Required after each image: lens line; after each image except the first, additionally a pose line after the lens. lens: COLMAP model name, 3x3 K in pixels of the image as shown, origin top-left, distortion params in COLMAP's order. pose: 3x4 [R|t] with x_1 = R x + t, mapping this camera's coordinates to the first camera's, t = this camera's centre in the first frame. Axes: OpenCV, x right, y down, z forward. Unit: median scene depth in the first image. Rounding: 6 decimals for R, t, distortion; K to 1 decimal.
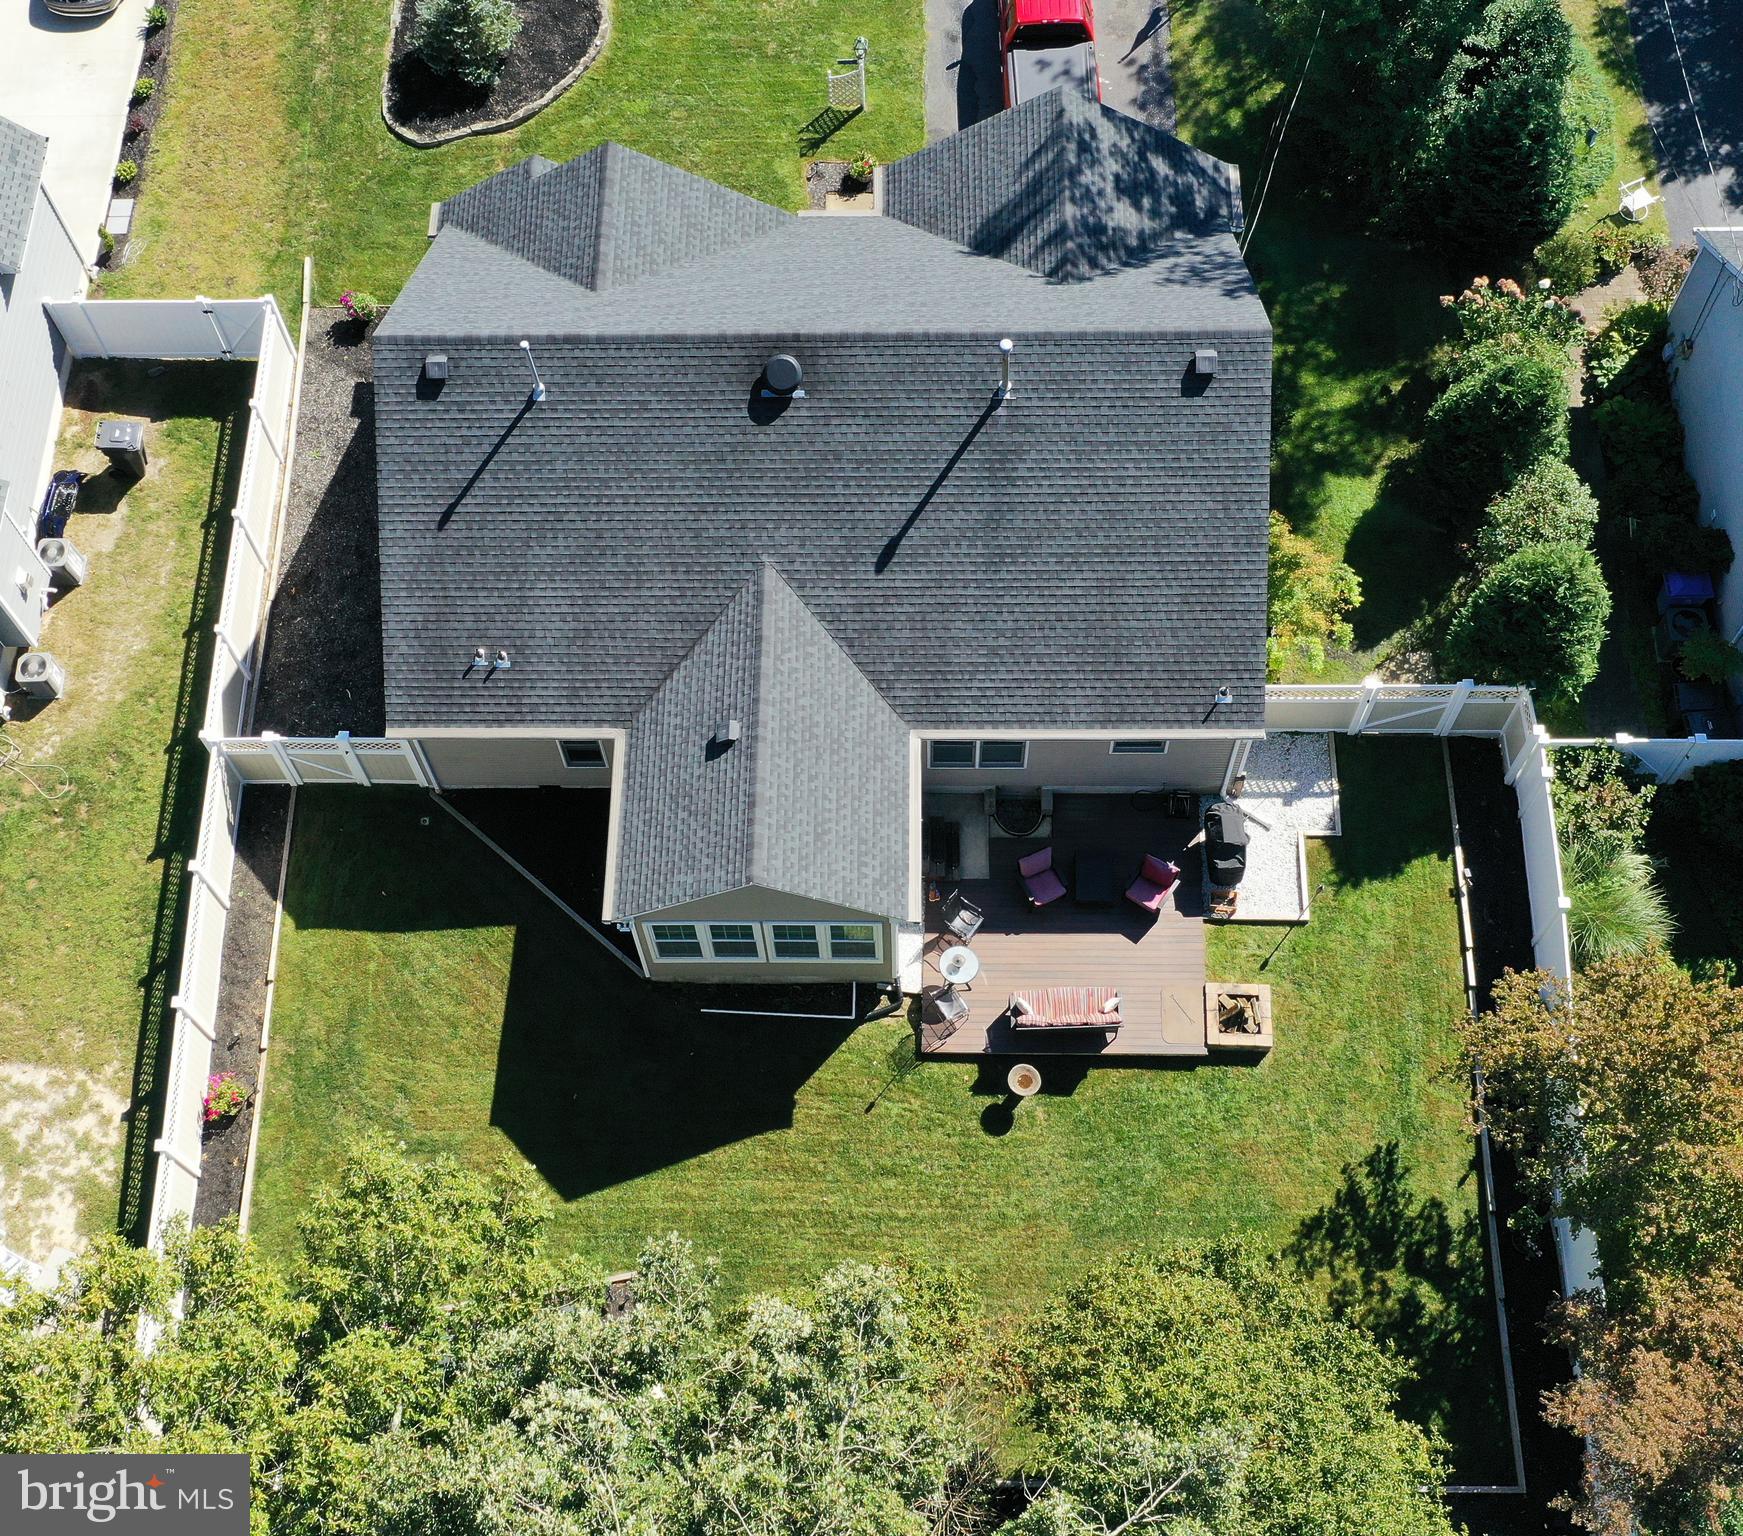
lens RADIAL K [[2106.2, 0, 844.2], [0, 2106.2, 767.3], [0, 0, 1]] dist [-0.013579, -0.012924]
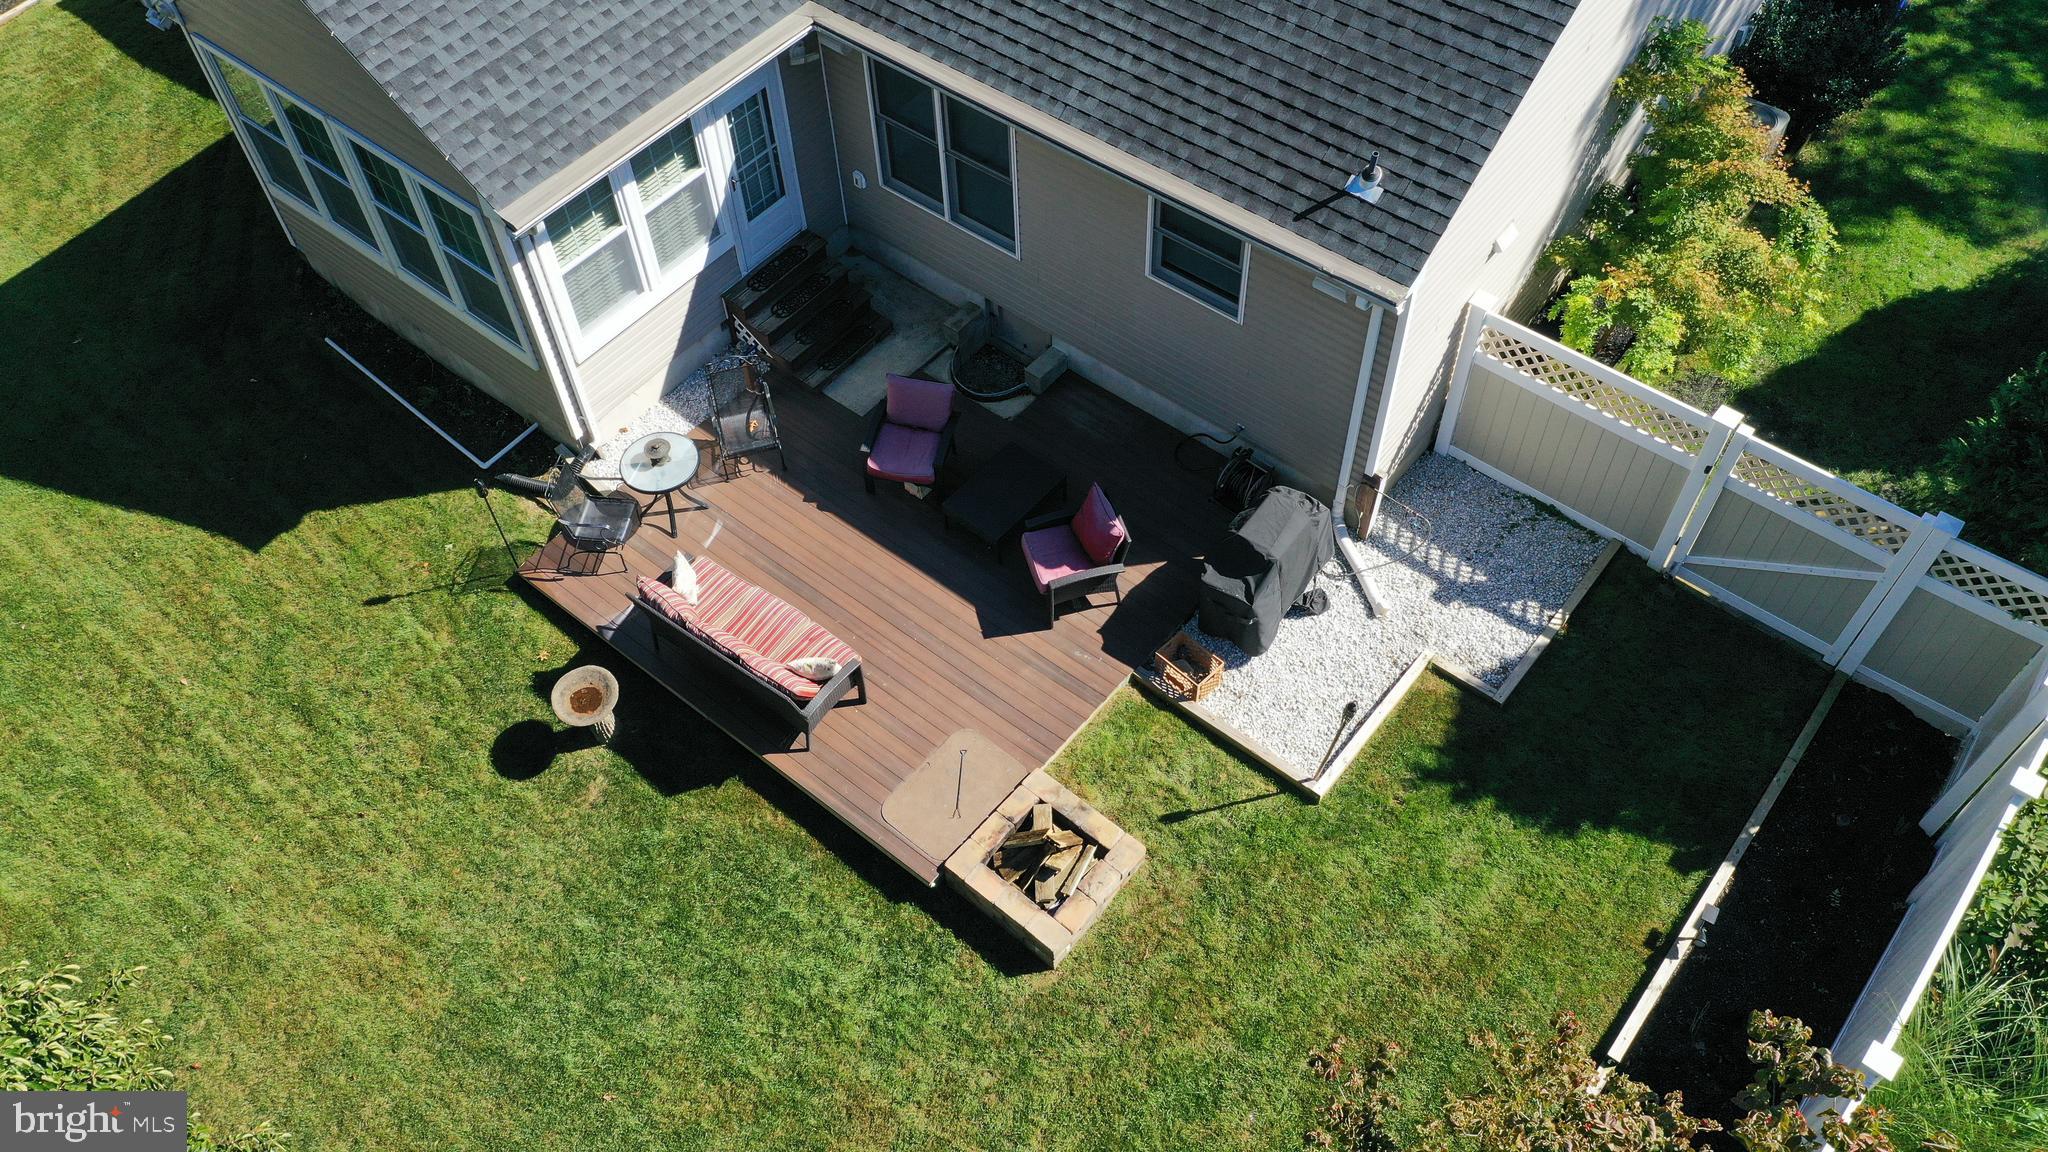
lens RADIAL K [[1611.8, 0, 1024.0], [0, 1611.8, 576.0], [0, 0, 1]] dist [-0.003004, -0.009764]
pose [[0.787294, 0.499824, -0.361031, 0.274351], [-0.554610, 0.829910, -0.060472, 0.090208], [0.269398, 0.247841, 0.930591, 0.659503]]
